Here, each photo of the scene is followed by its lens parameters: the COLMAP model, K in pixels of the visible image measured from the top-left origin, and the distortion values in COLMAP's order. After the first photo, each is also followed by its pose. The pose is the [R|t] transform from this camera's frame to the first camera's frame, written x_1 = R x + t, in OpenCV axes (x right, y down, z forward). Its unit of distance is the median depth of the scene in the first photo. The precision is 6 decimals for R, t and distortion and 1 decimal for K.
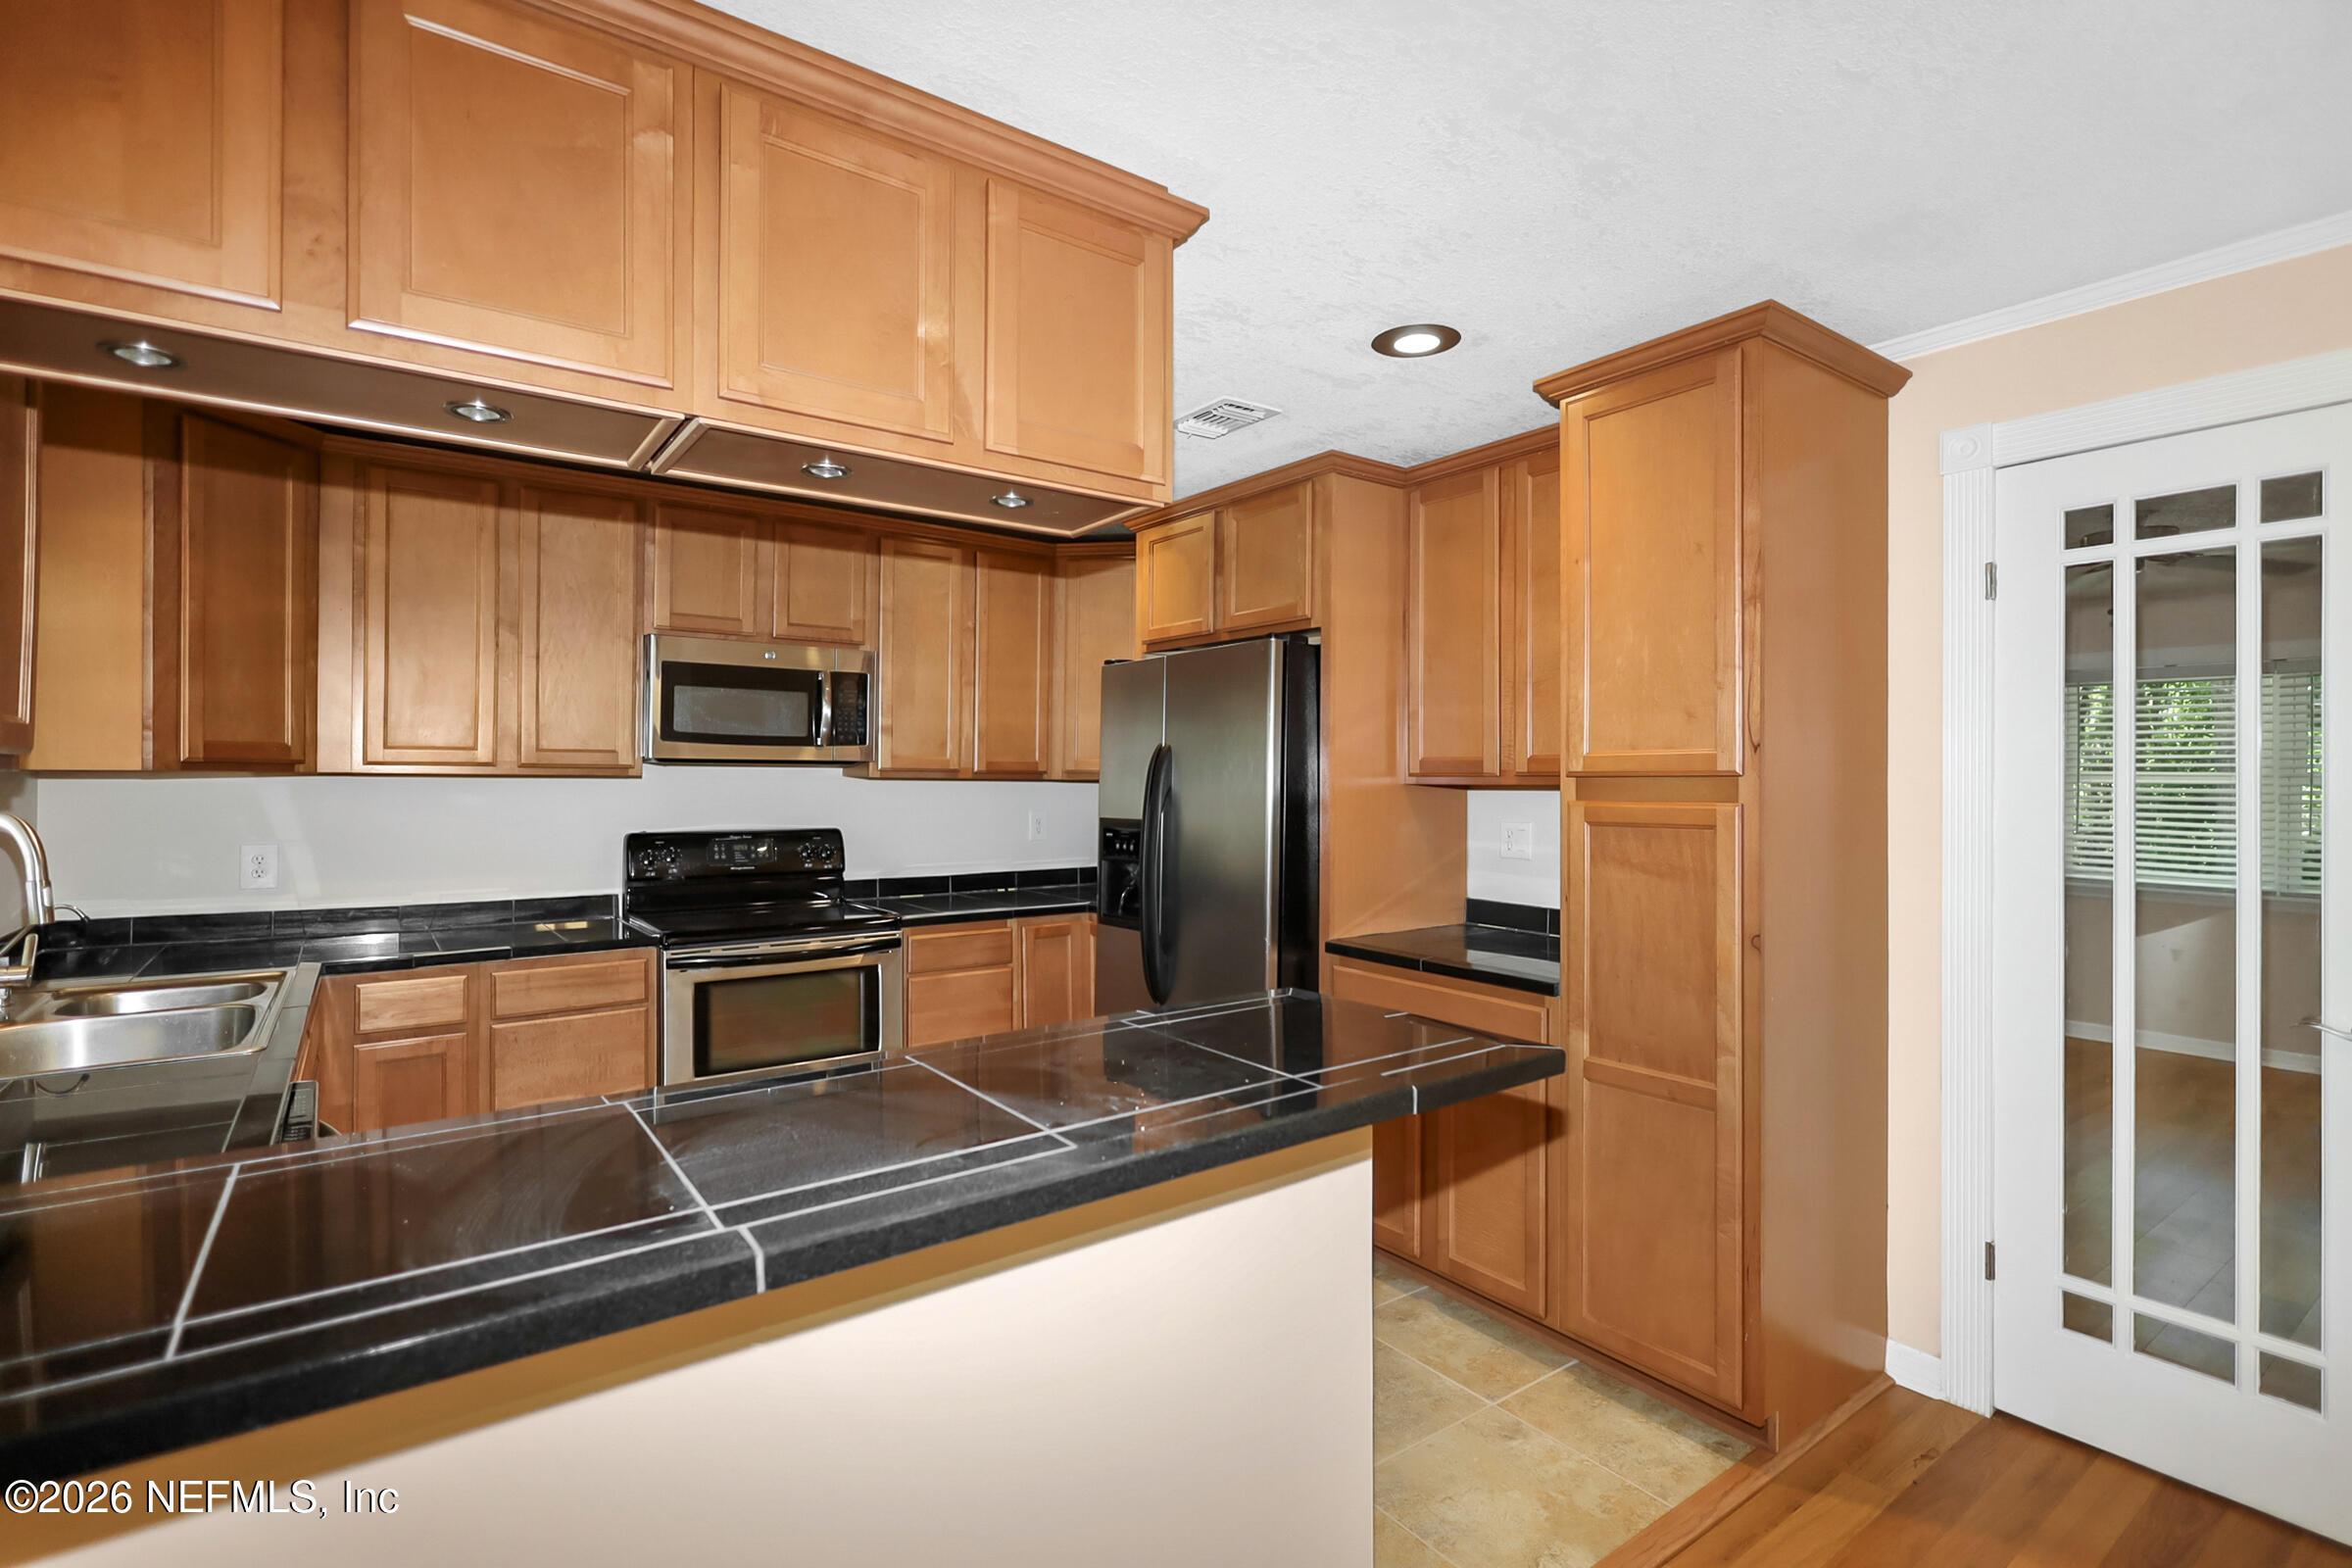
lens RADIAL K [[1095.9, 0, 1195.5], [0, 1095.9, 775.3], [0, 0, 1]] dist [-0.001084, 0.001615]
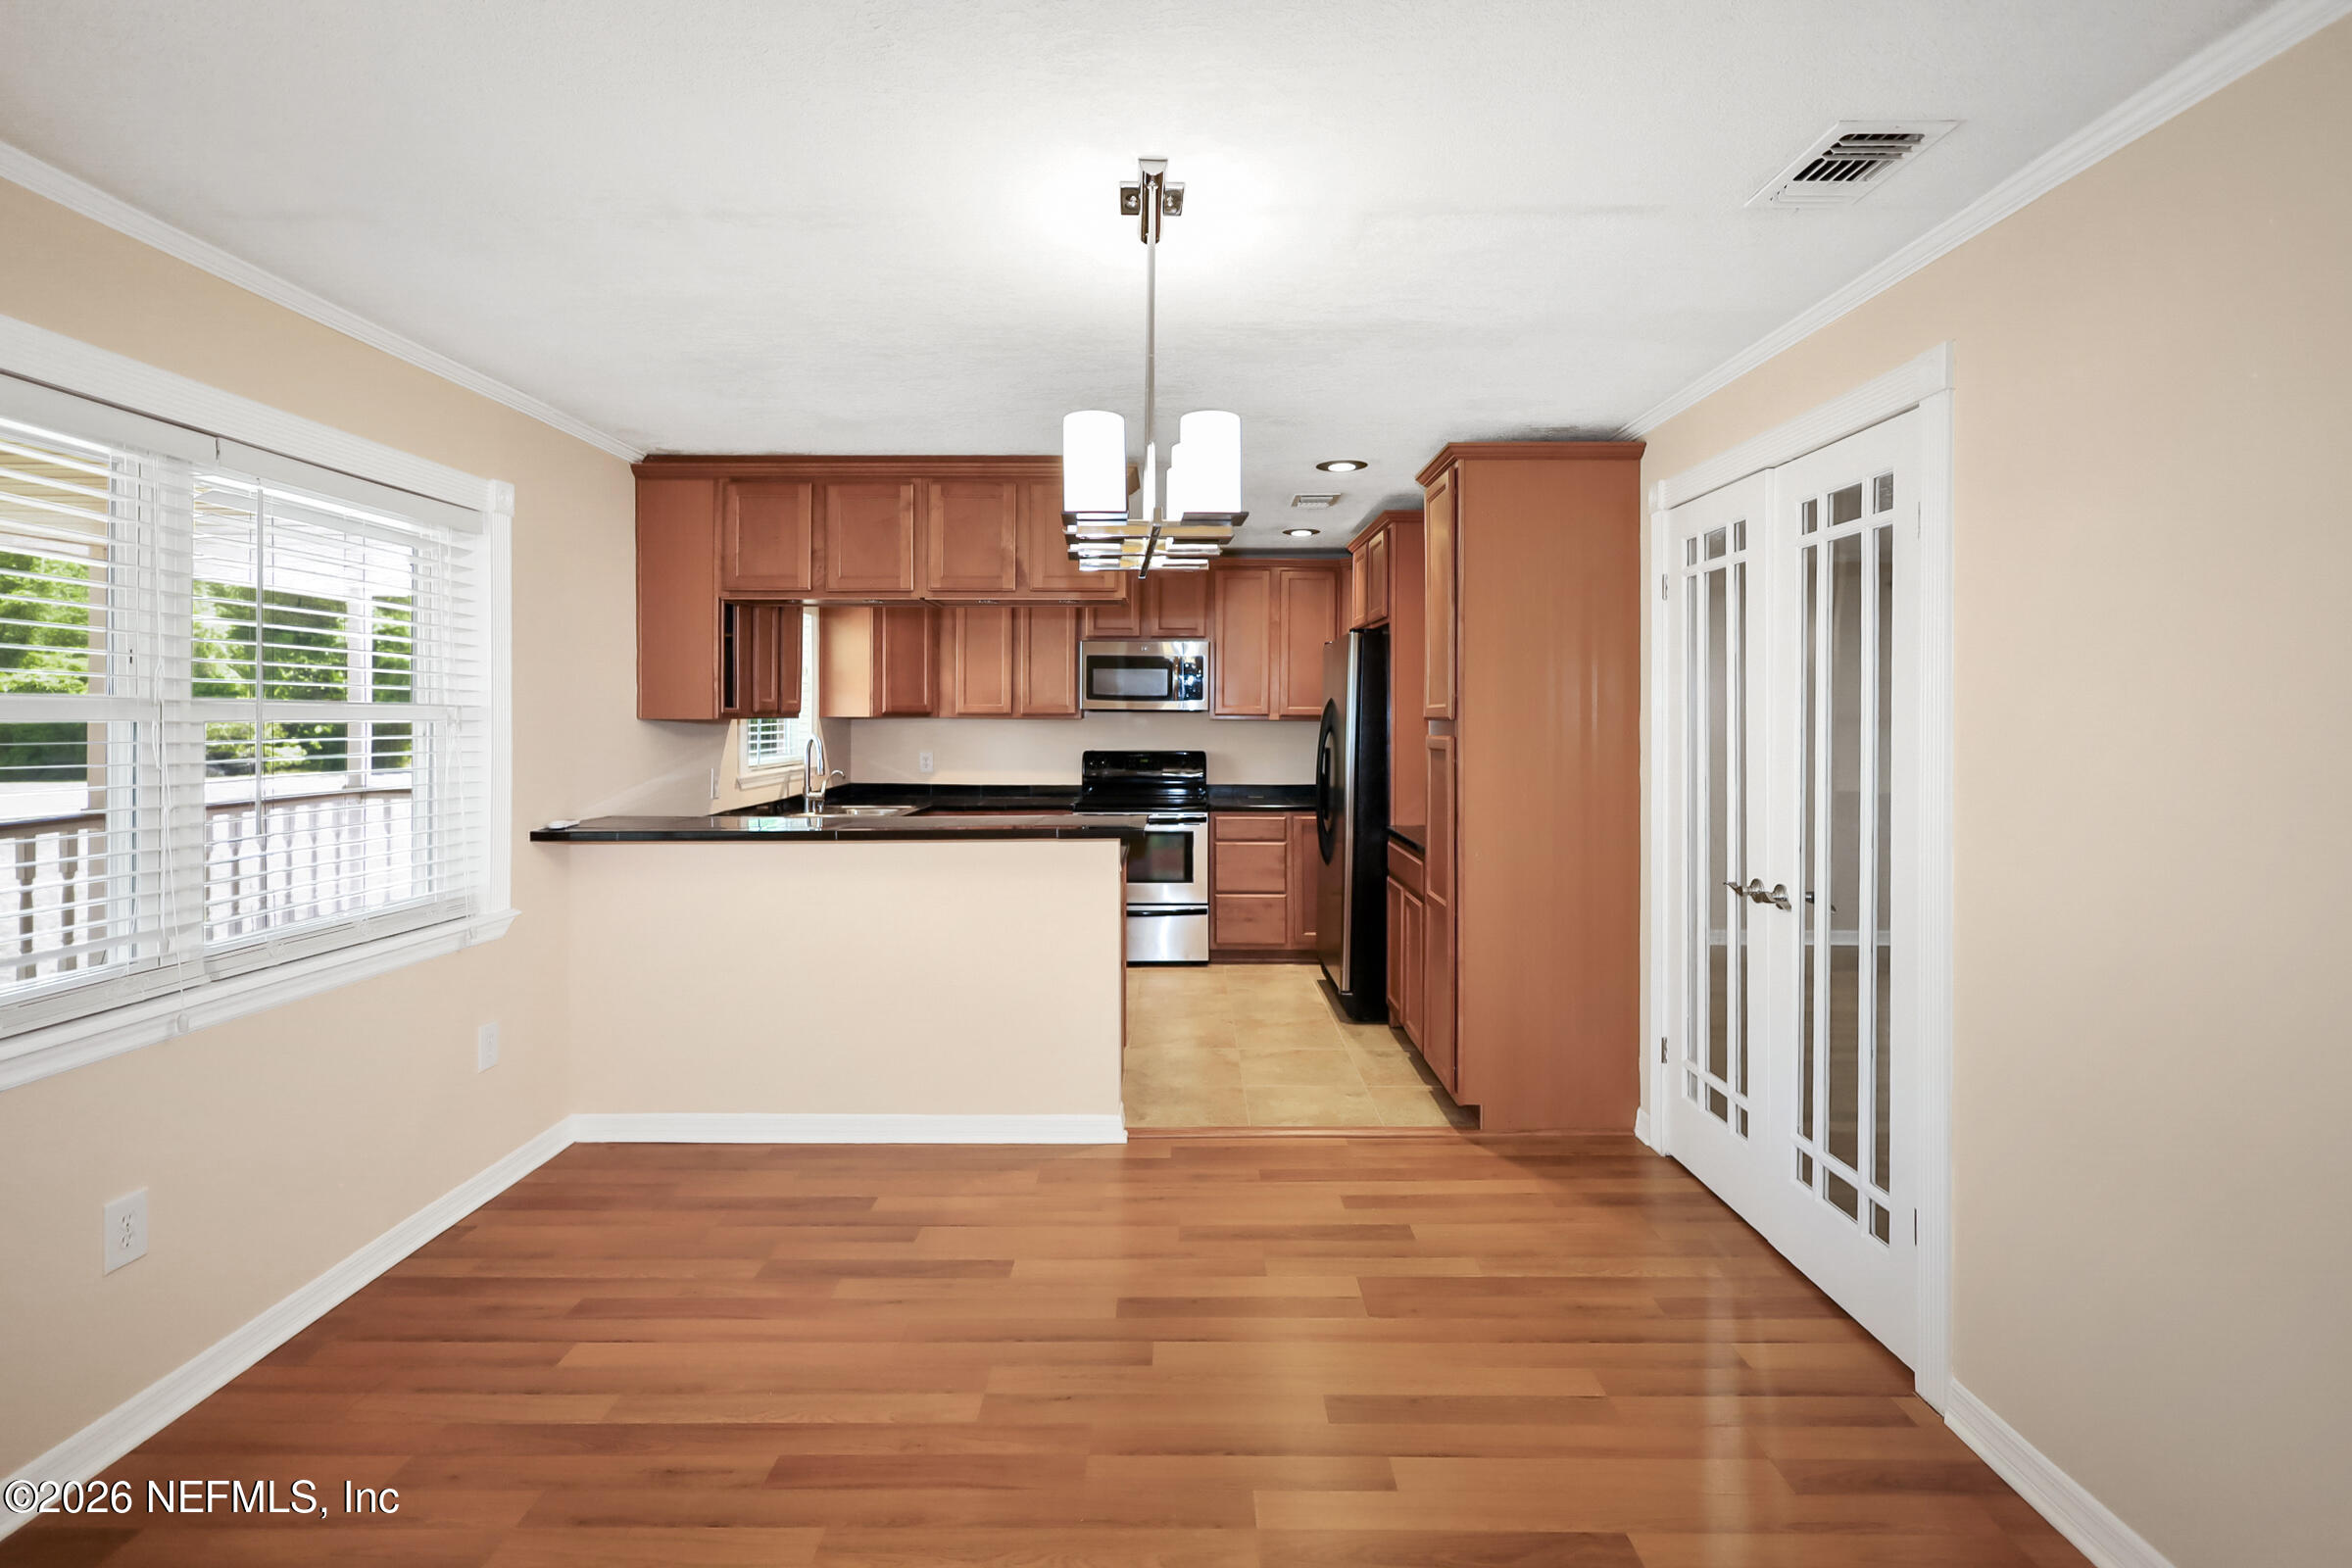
lens RADIAL K [[1095.9, 0, 1197.3], [0, 1095.9, 702.9], [0, 0, 1]] dist [-0.001084, 0.001615]
pose [[0.817756, -0.008447, -0.575504, 0.862516], [0.002535, 0.999935, -0.011074, -0.005851], [0.575560, 0.007597, 0.817724, -0.455683]]
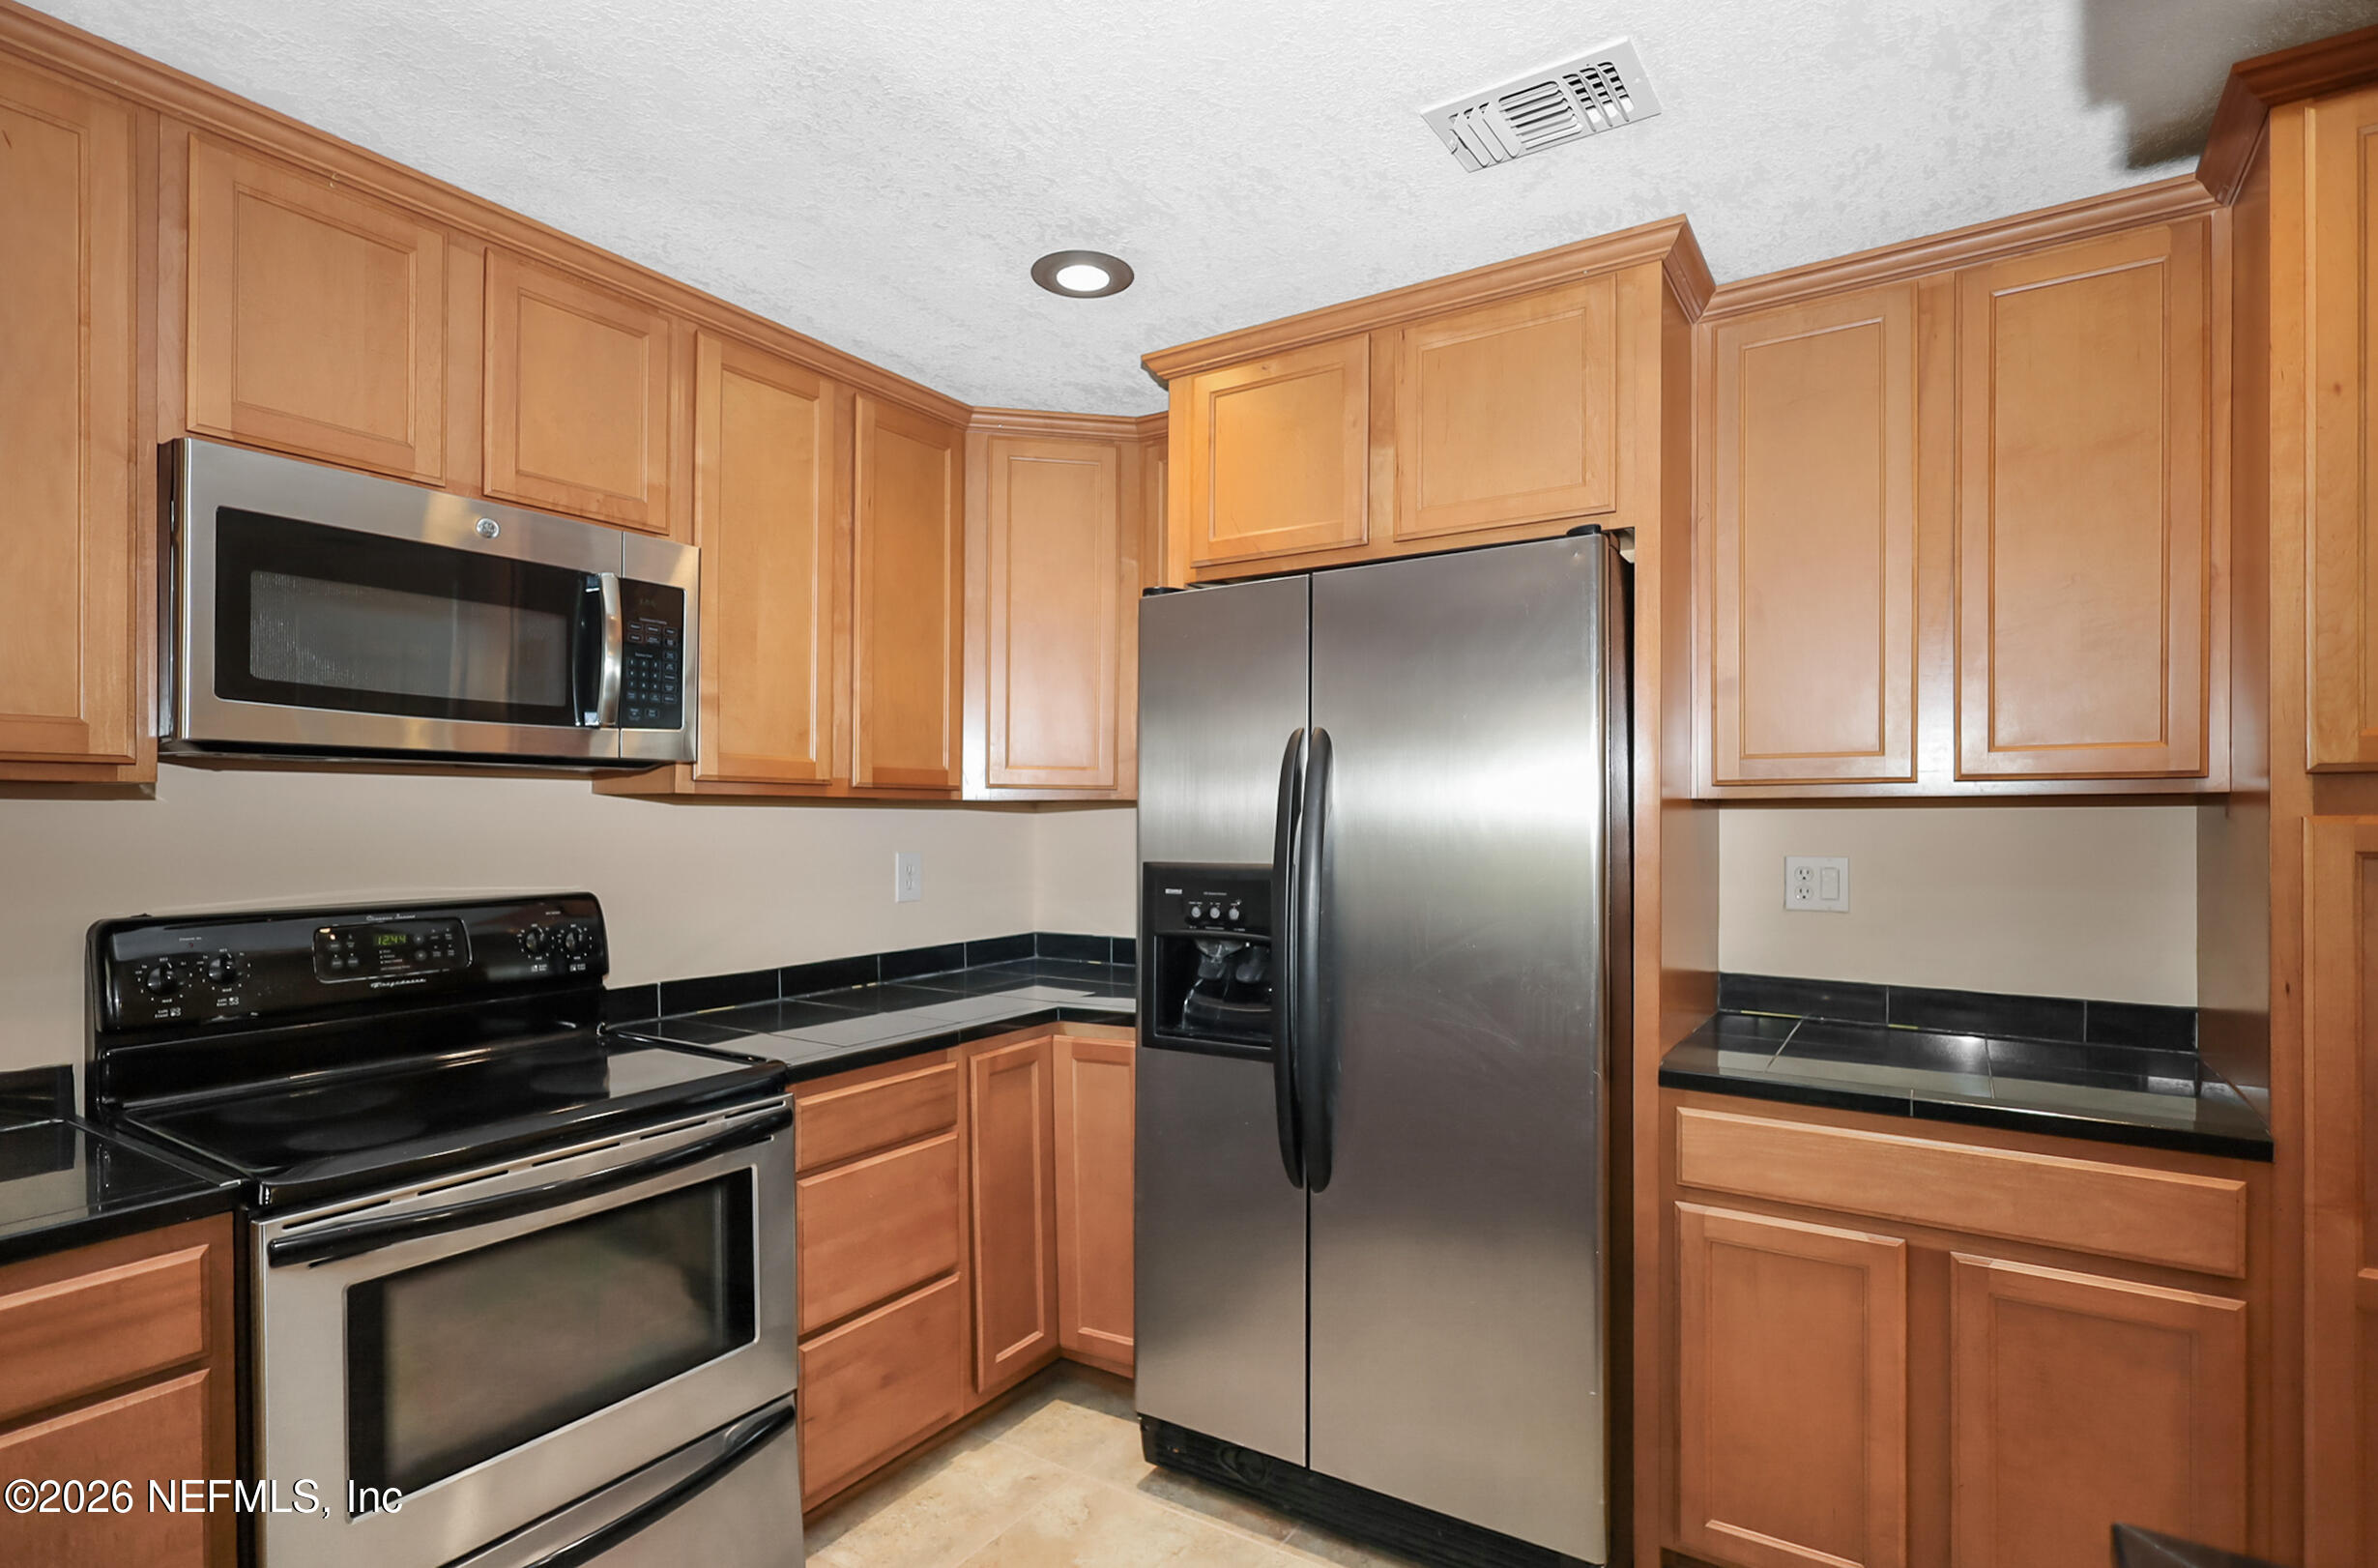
lens RADIAL K [[1108.0, 0, 1158.3], [0, 1108.0, 818.9], [0, 0, 1]] dist [-0.001084, 0.001615]
pose [[0.941990, -0.007098, 0.335566, -0.362583], [0.006052, 0.999973, 0.004162, 0.018088], [-0.335586, -0.001890, 0.942008, 0.598963]]
